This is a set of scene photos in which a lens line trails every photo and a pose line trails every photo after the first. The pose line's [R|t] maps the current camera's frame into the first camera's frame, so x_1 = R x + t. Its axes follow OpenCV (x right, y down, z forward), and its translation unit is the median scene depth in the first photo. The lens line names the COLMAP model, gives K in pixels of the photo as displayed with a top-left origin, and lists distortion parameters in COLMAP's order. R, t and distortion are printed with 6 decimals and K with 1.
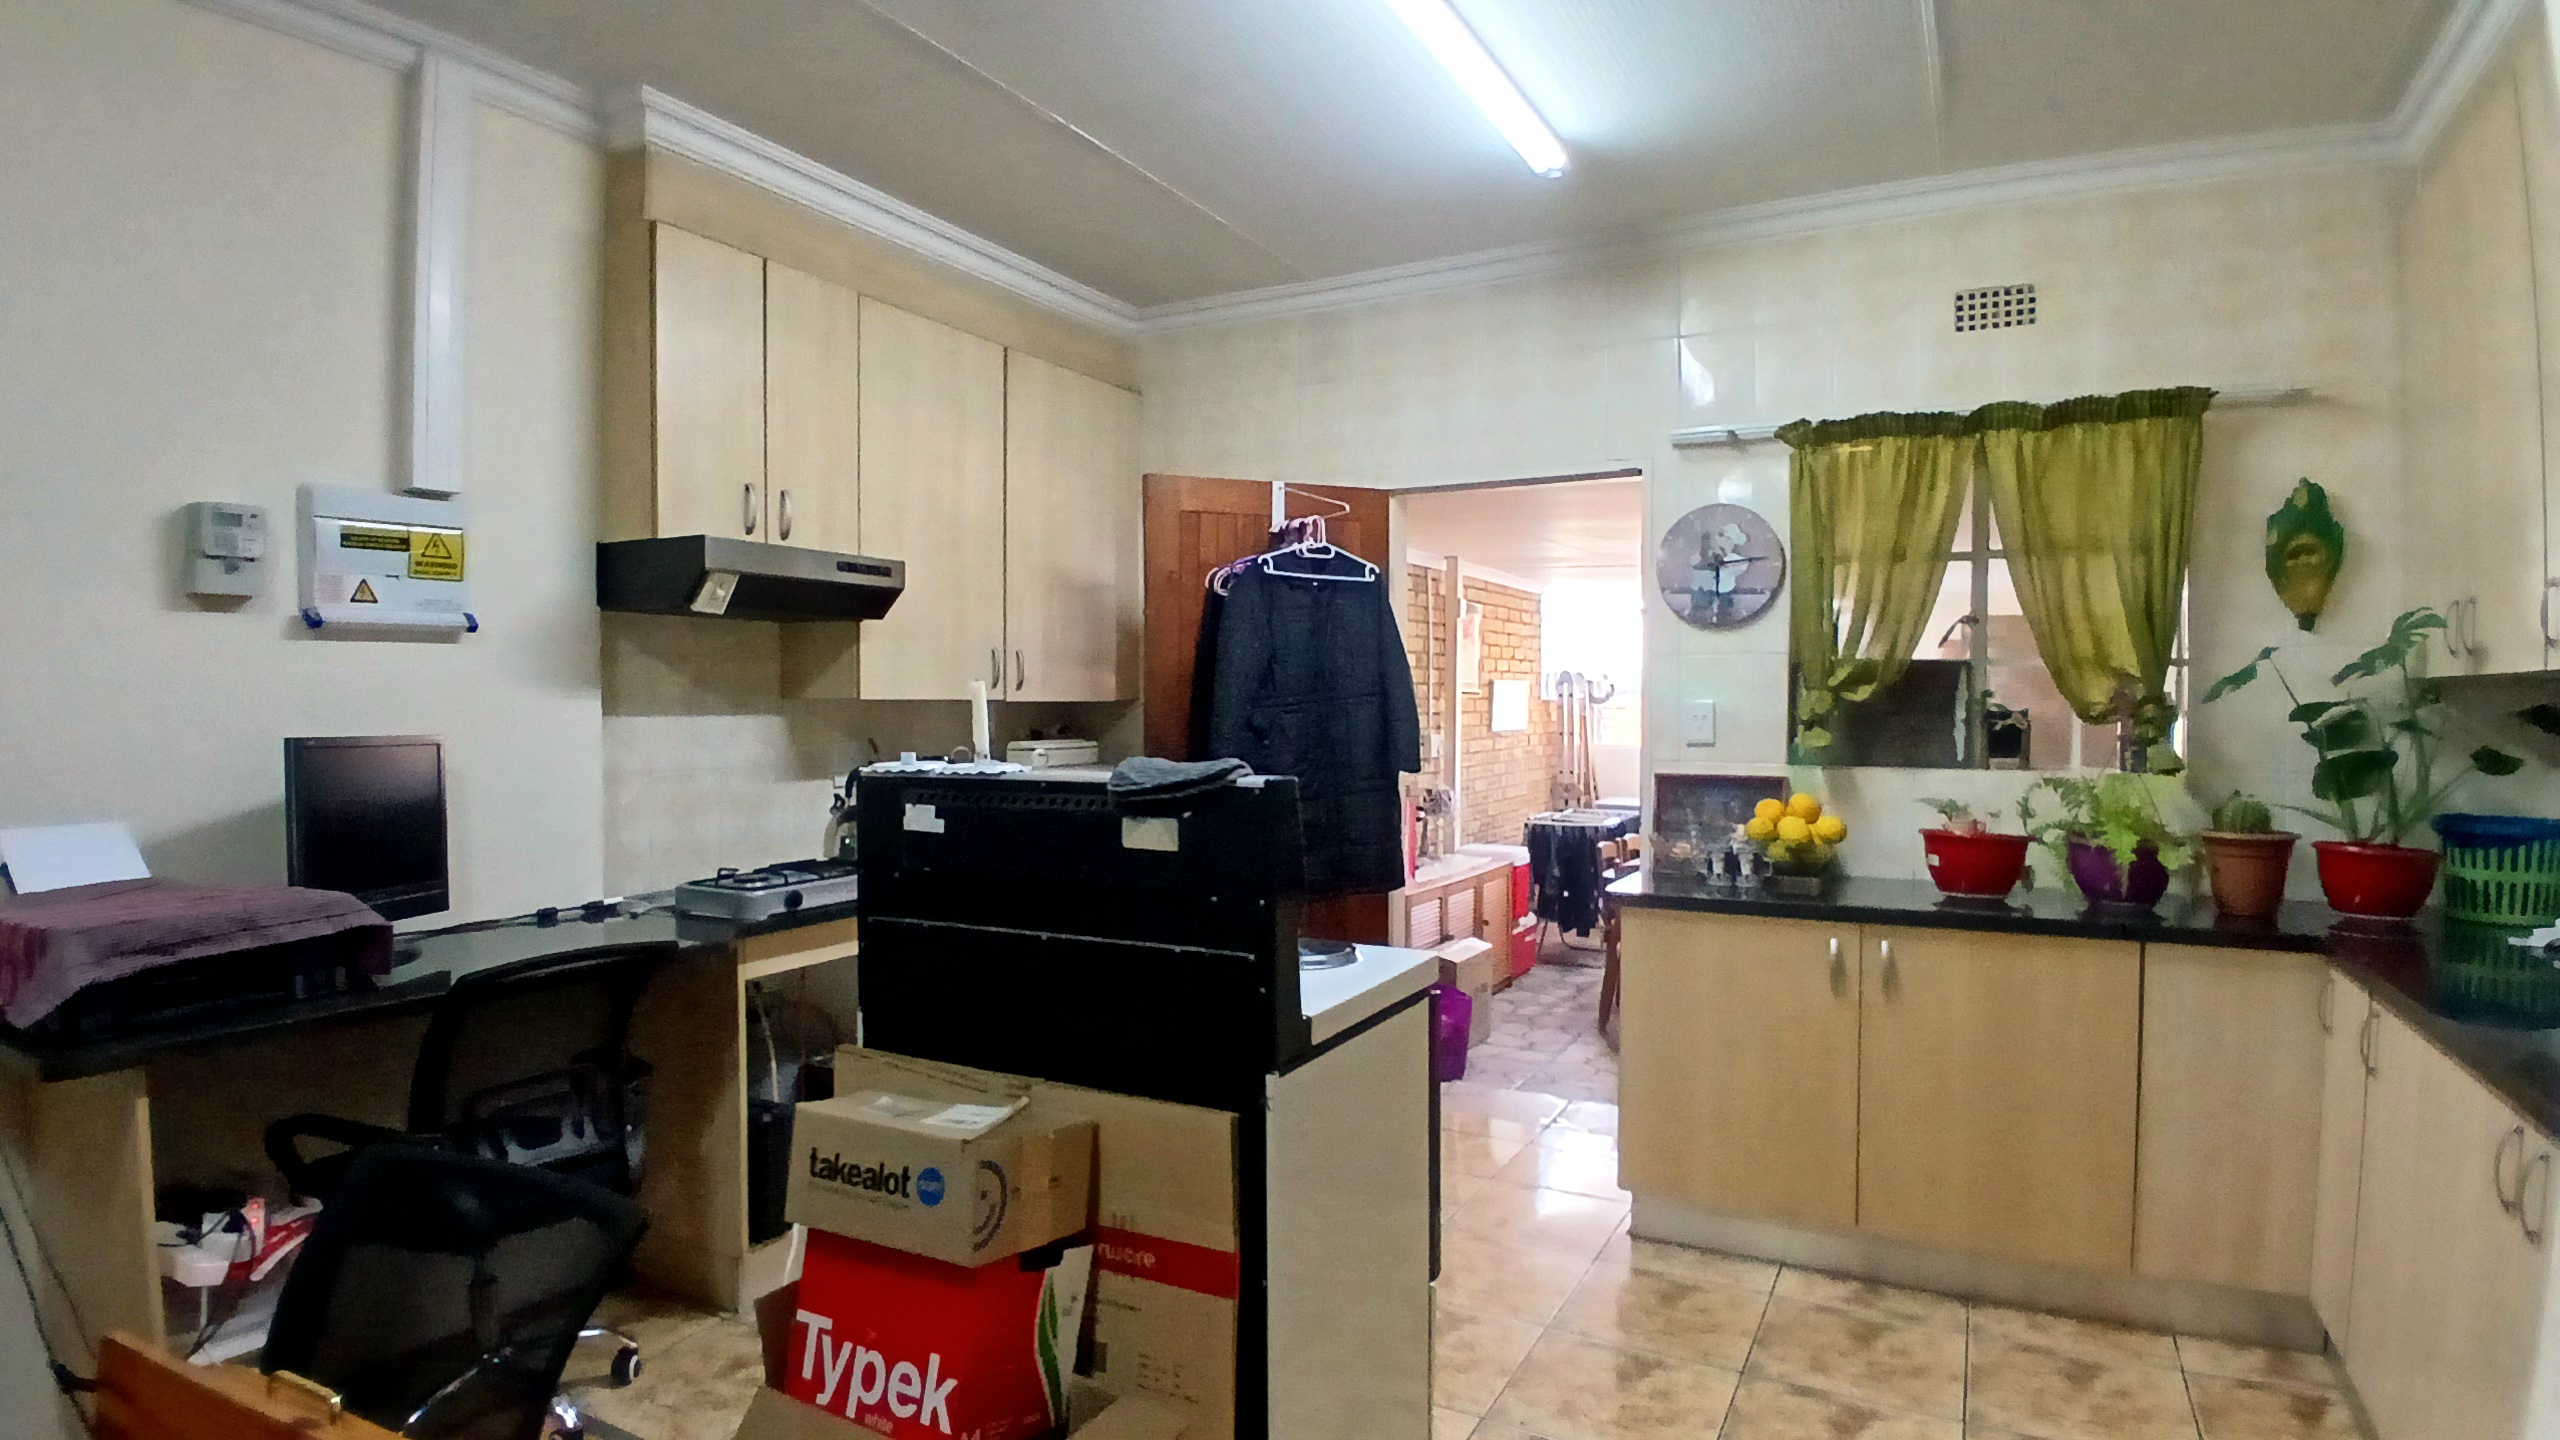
lens RADIAL K [[1288.9, 0, 1280.3], [0, 1288.9, 726.0], [0, 0, 1]] dist [0.018707, -0.060140]
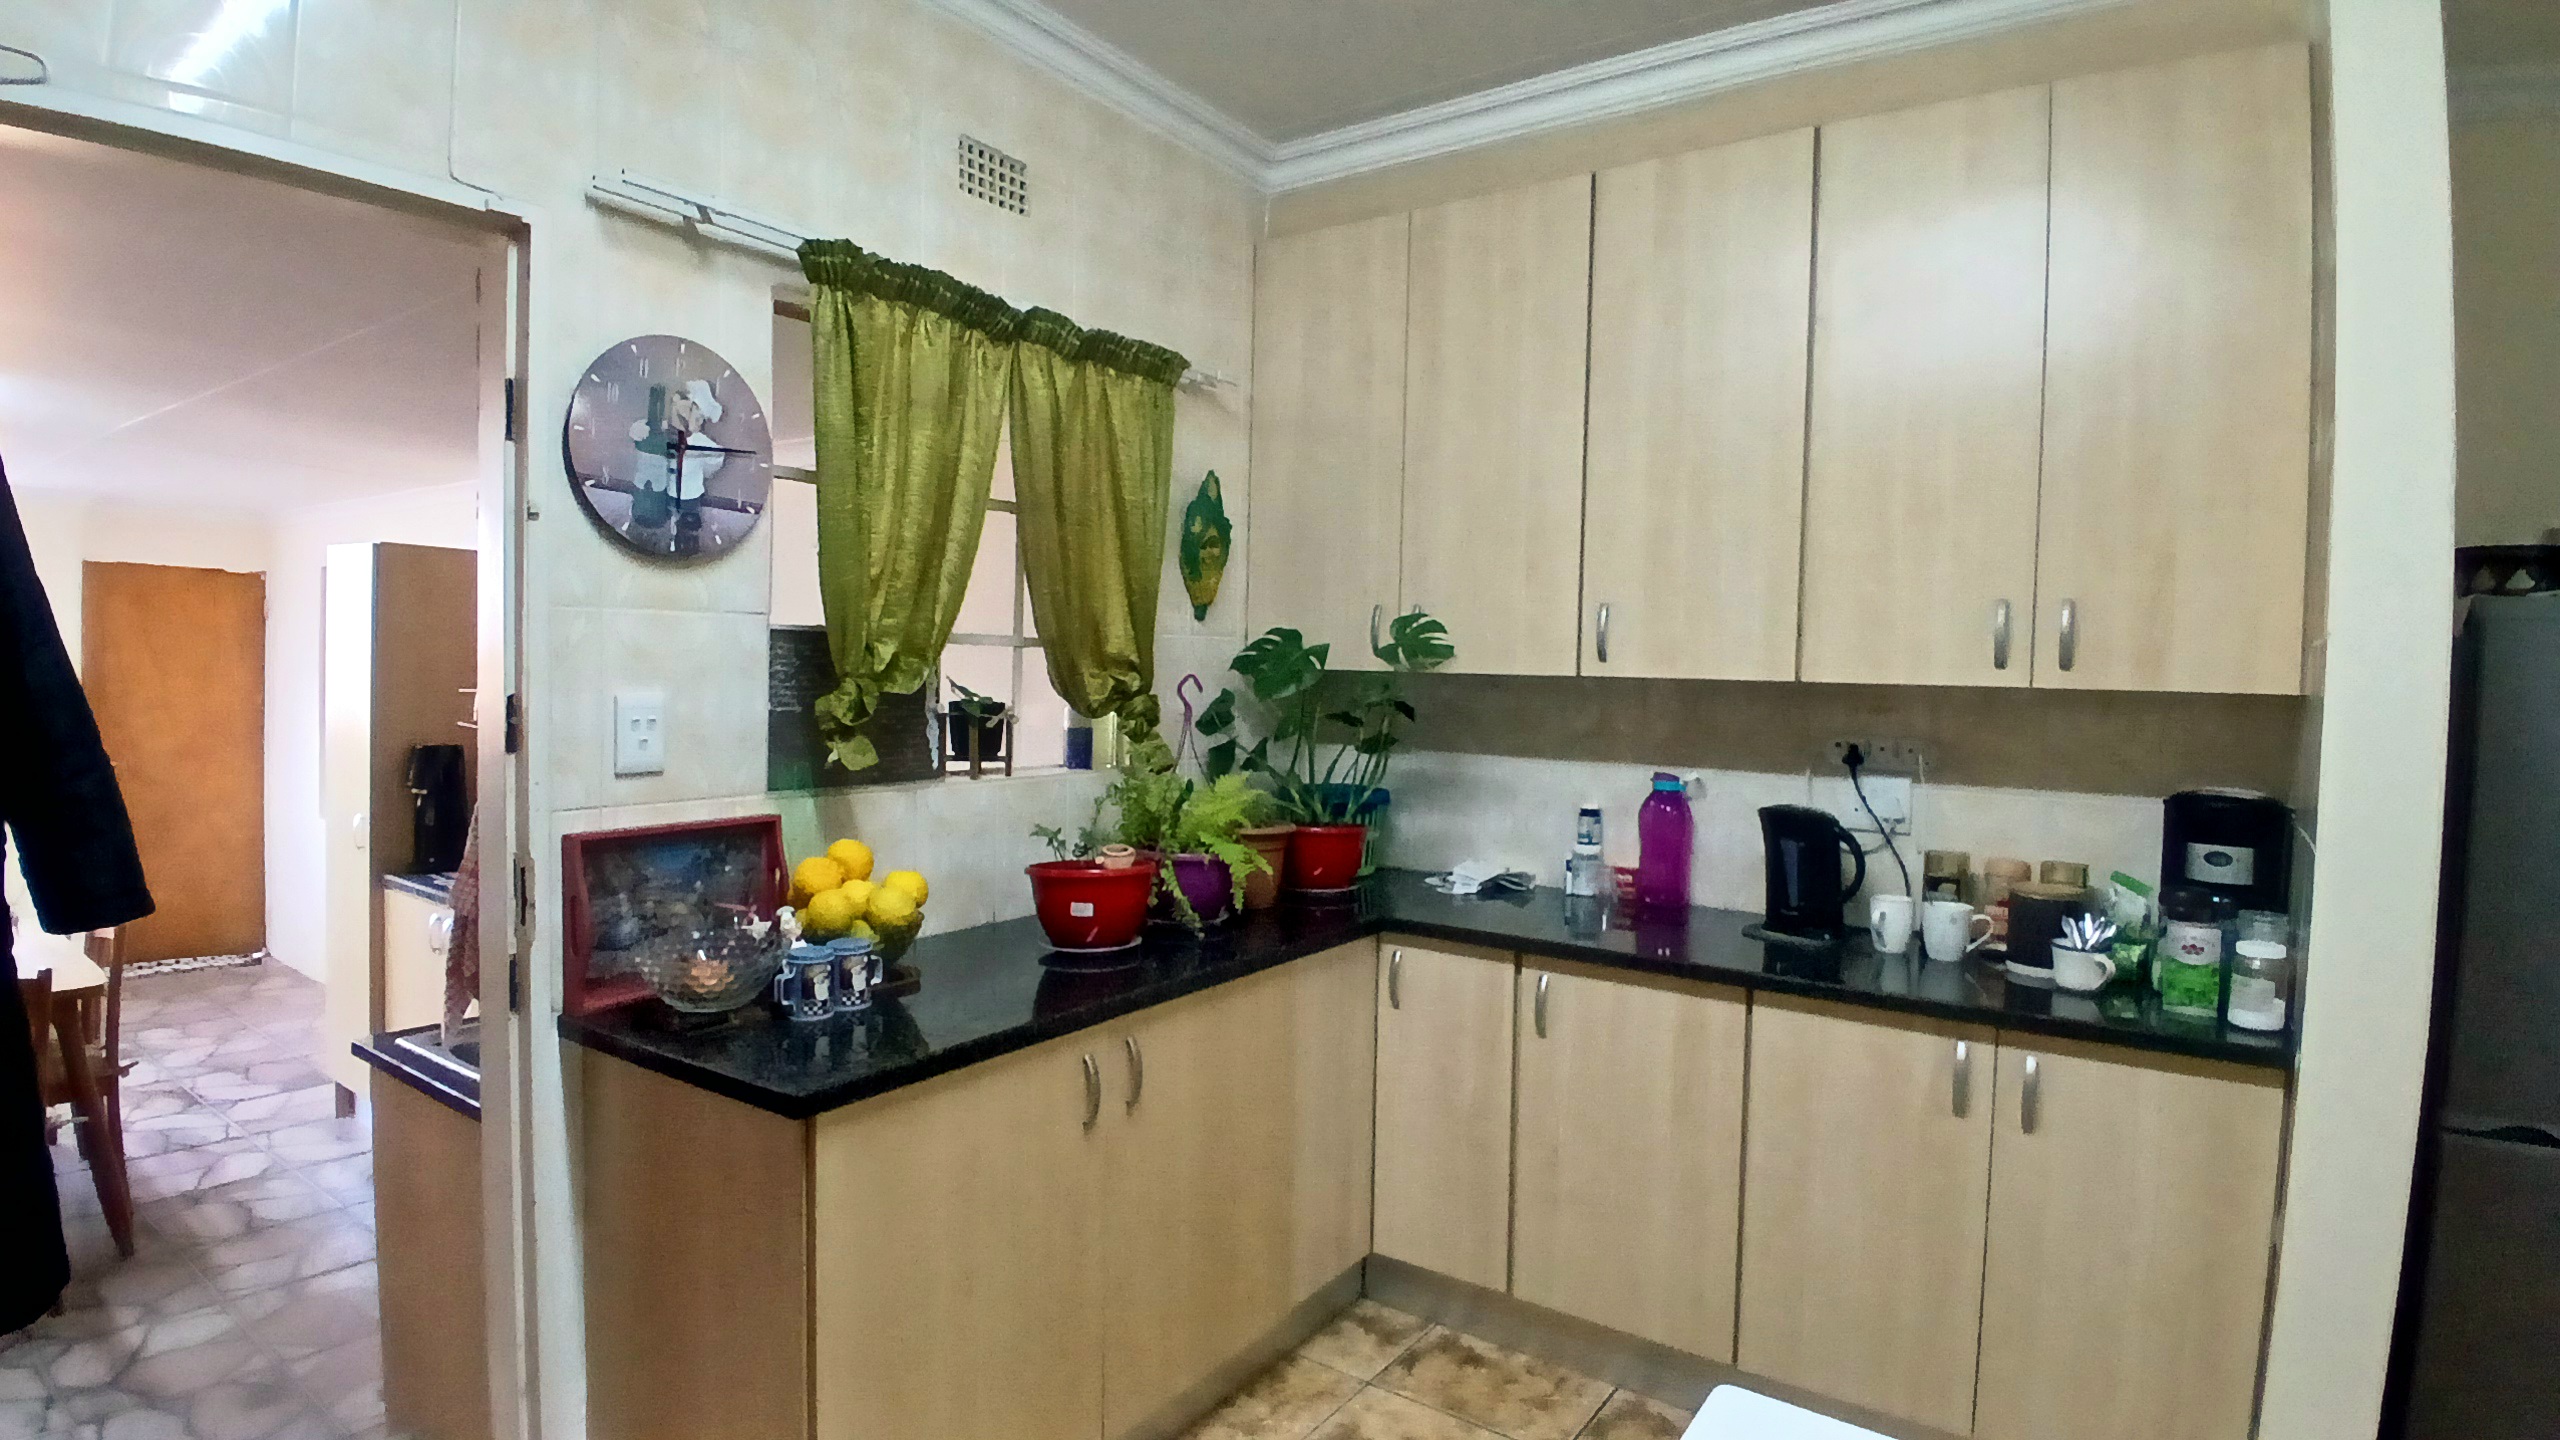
lens RADIAL K [[1288.9, 0, 1280.3], [0, 1288.9, 726.0], [0, 0, 1]] dist [0.018707, -0.060140]
pose [[0.123202, -0.051137, 0.991063, -0.210186], [-0.006705, 0.998606, 0.052360, -0.041380], [-0.992359, -0.013096, 0.122687, 0.763161]]
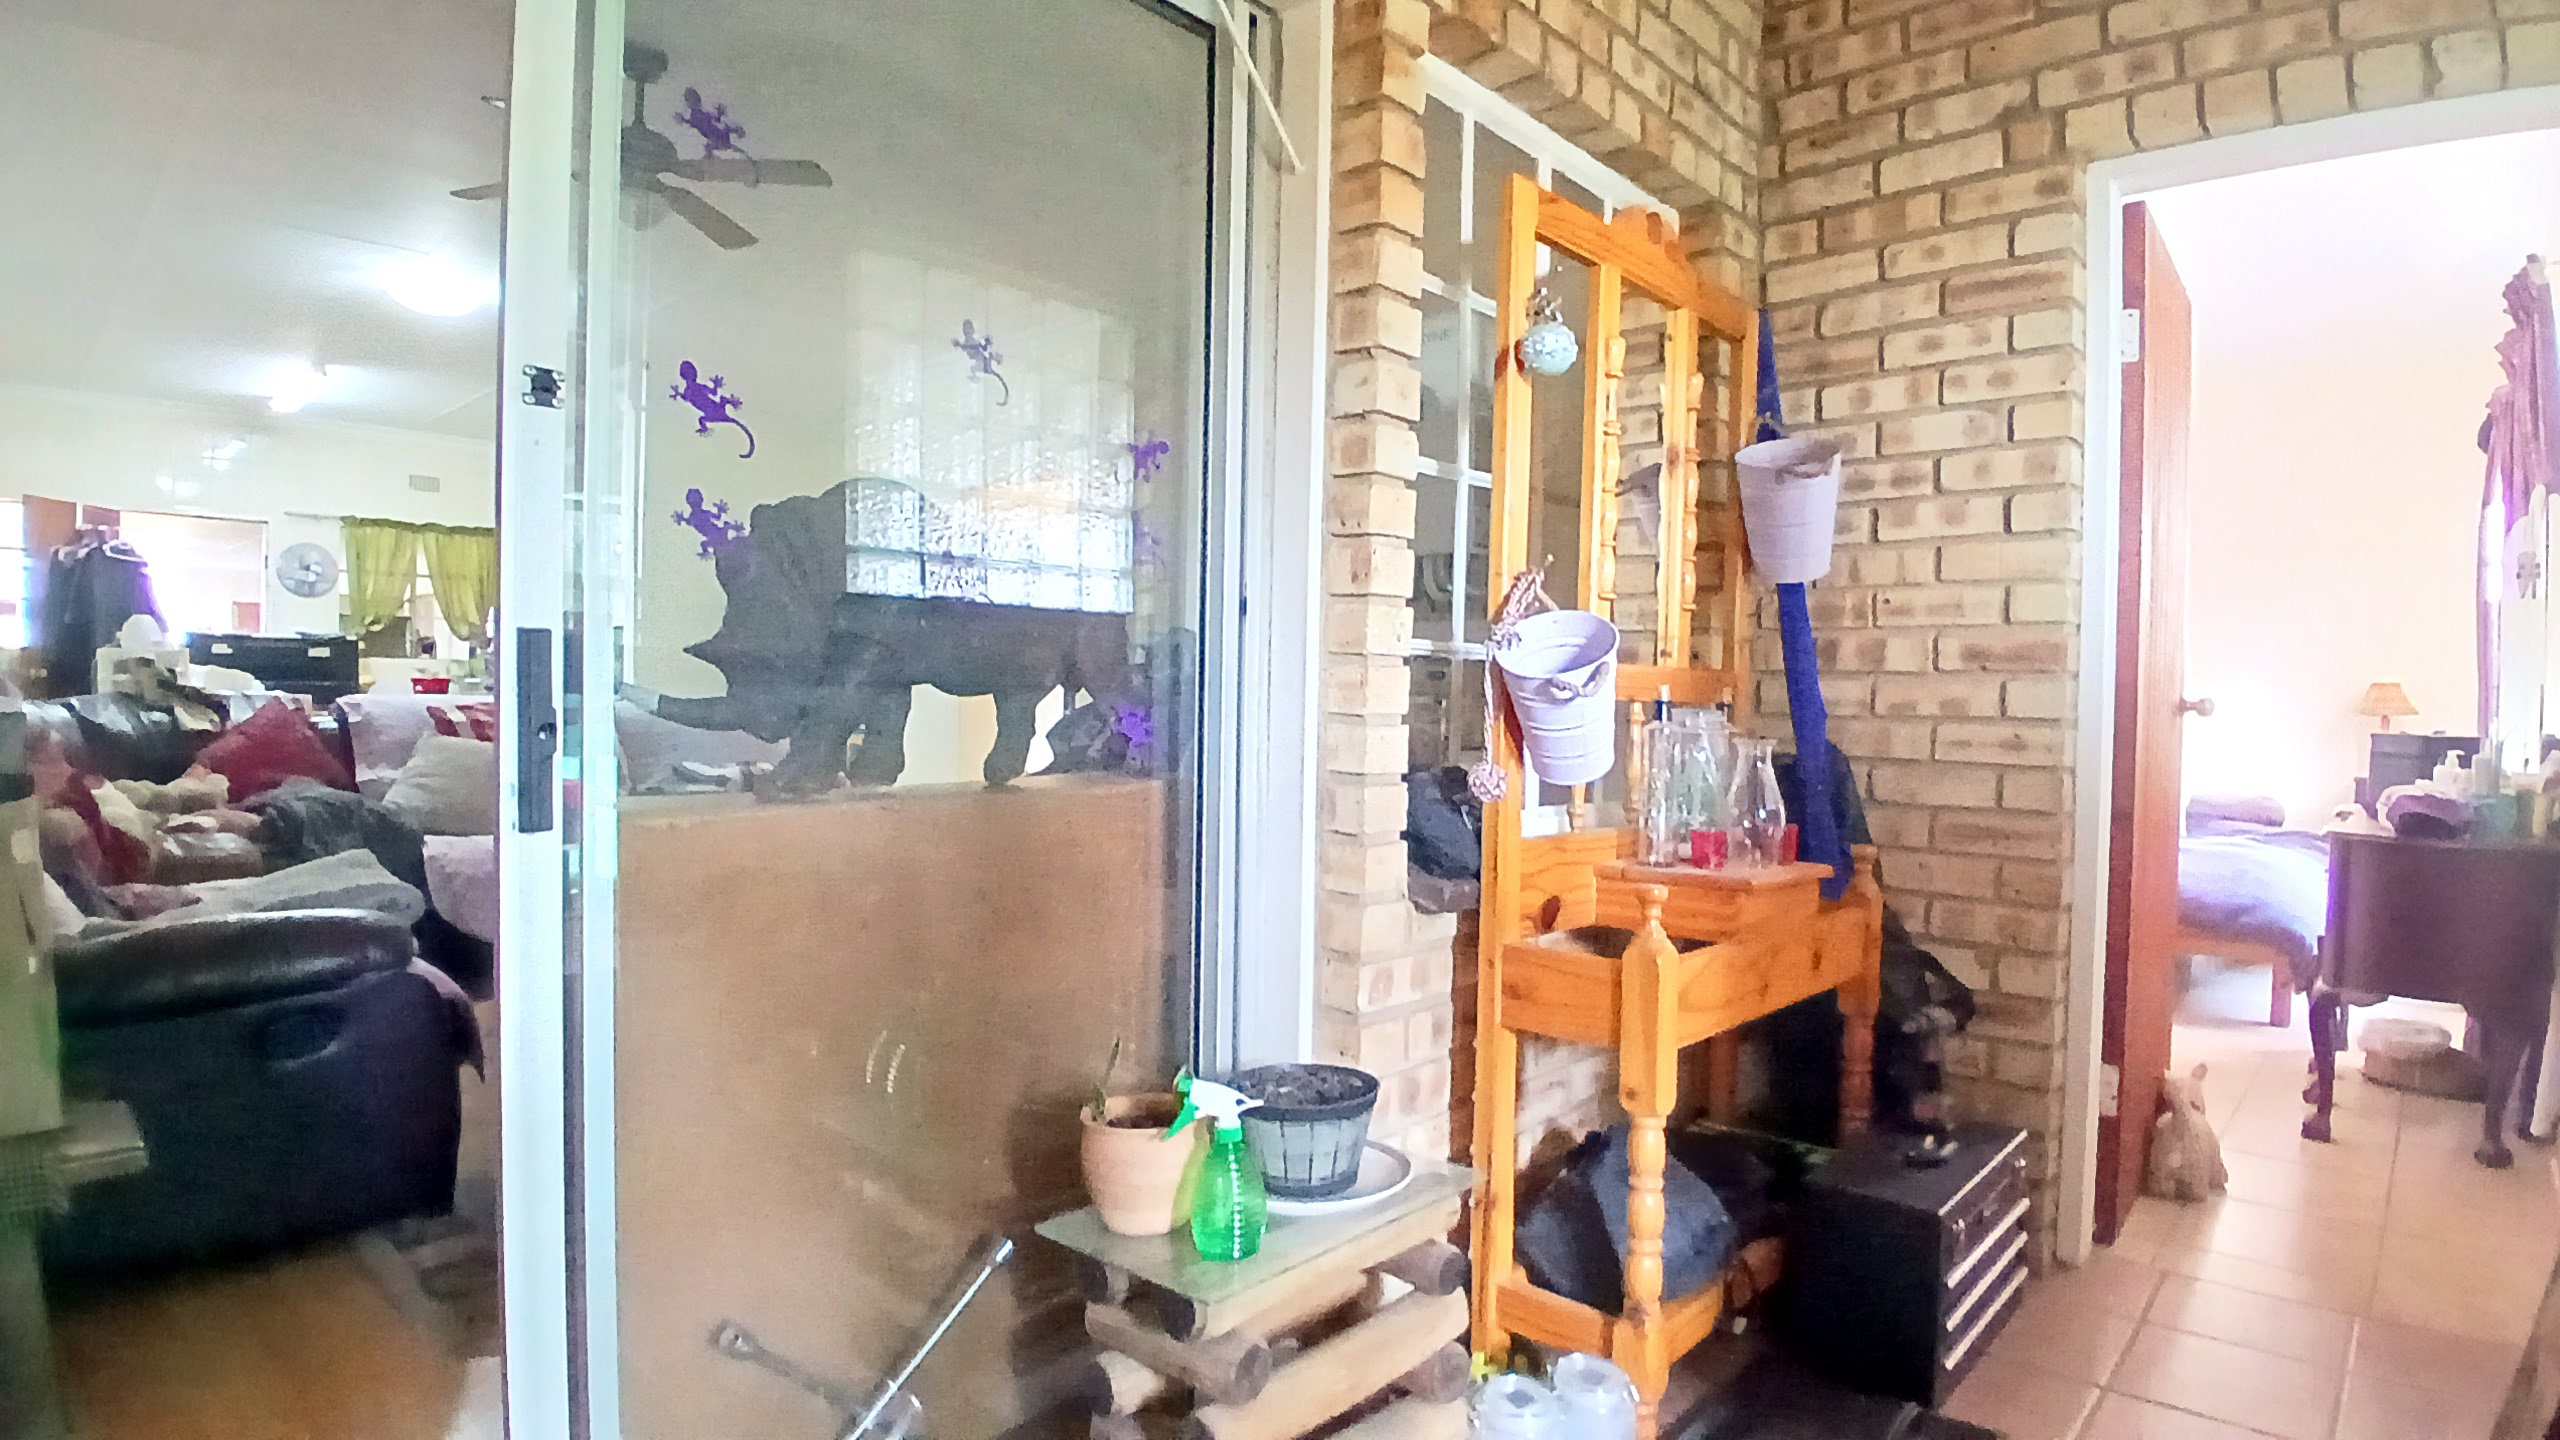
lens RADIAL K [[1292.2, 0, 1303.9], [0, 1292.2, 718.0], [0, 0, 1]] dist [-0.001278, -0.044090]
pose [[0.232360, -0.017684, 0.972469, -1.650658], [0.002991, 0.999843, 0.017467, 0.120705], [-0.972625, -0.001150, 0.232376, -1.426028]]
